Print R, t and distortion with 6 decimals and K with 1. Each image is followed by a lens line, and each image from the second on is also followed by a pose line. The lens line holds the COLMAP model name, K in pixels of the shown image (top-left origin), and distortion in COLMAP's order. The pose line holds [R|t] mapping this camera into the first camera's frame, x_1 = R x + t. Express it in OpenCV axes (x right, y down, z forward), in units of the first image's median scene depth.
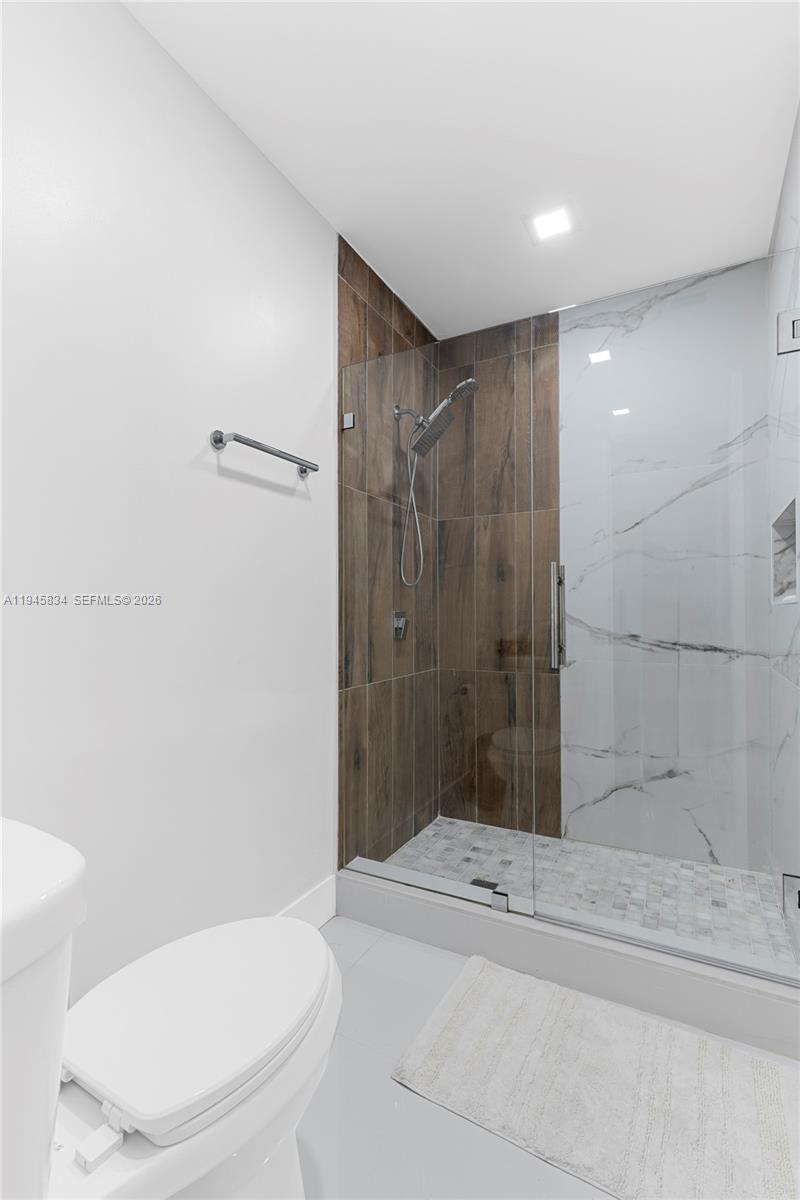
lens RADIAL K [[540.5, 0, 407.2], [0, 540.5, 607.6], [0, 0, 1]] dist [0.003616, 0.000627]
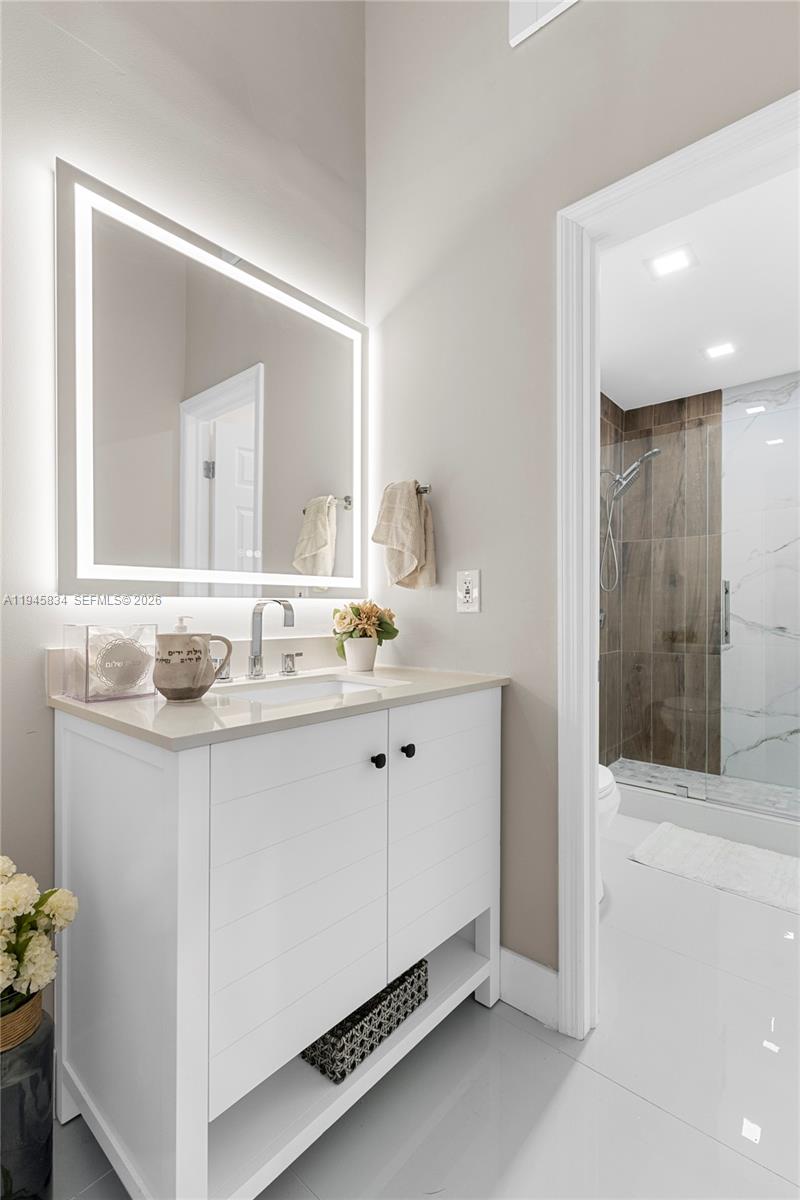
lens RADIAL K [[540.5, 0, 410.8], [0, 540.5, 607.1], [0, 0, 1]] dist [0.003616, 0.000627]
pose [[0.975689, 0.006564, -0.219060, -0.175977], [-0.004741, 0.999950, 0.008846, -0.006915], [0.219107, -0.007593, 0.975671, -0.486672]]
